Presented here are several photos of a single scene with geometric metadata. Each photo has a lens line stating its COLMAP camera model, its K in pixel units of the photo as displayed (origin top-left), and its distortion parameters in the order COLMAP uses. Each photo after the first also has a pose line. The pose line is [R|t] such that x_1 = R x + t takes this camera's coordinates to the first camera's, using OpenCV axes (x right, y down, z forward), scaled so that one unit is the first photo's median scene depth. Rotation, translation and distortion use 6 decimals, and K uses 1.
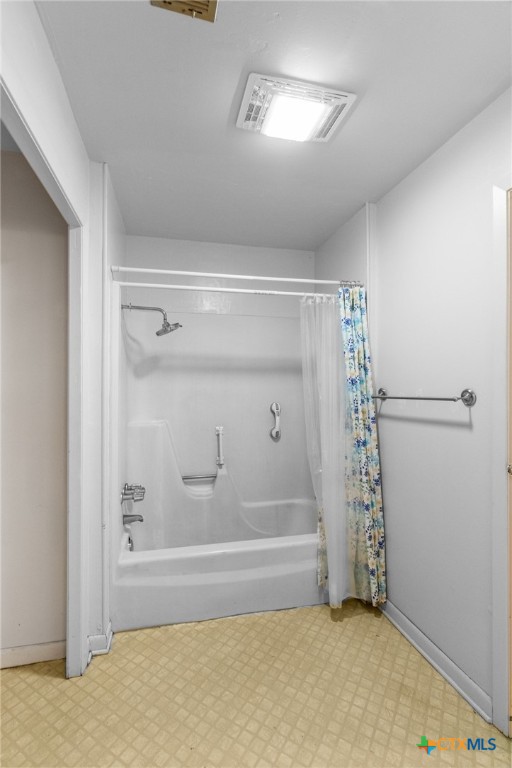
lens RADIAL K [[353.1, 0, 253.7], [0, 353.1, 382.9], [0, 0, 1]] dist [-0.001362, 0.001200]
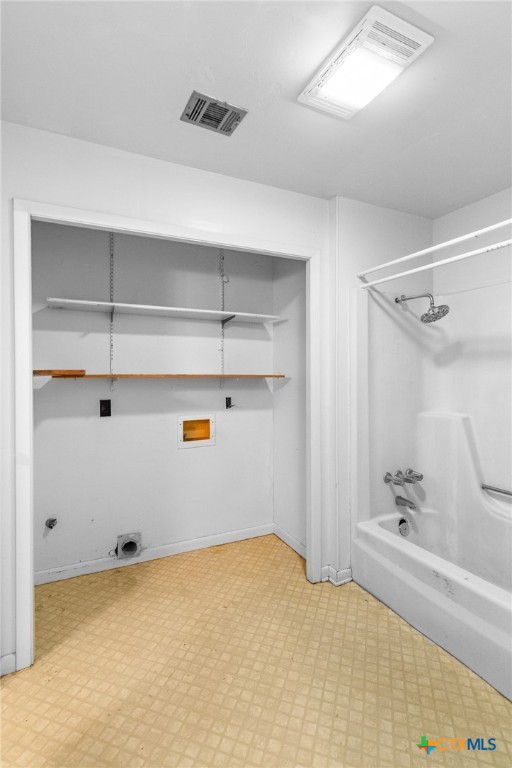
lens RADIAL K [[375.4, 0, 255.6], [0, 375.4, 382.0], [0, 0, 1]] dist [0.003303, -0.000085]
pose [[0.217106, 0.030645, -0.975667, 0.825260], [0.002863, 0.999483, 0.032031, -0.009901], [0.976144, -0.009748, 0.216906, 0.438516]]
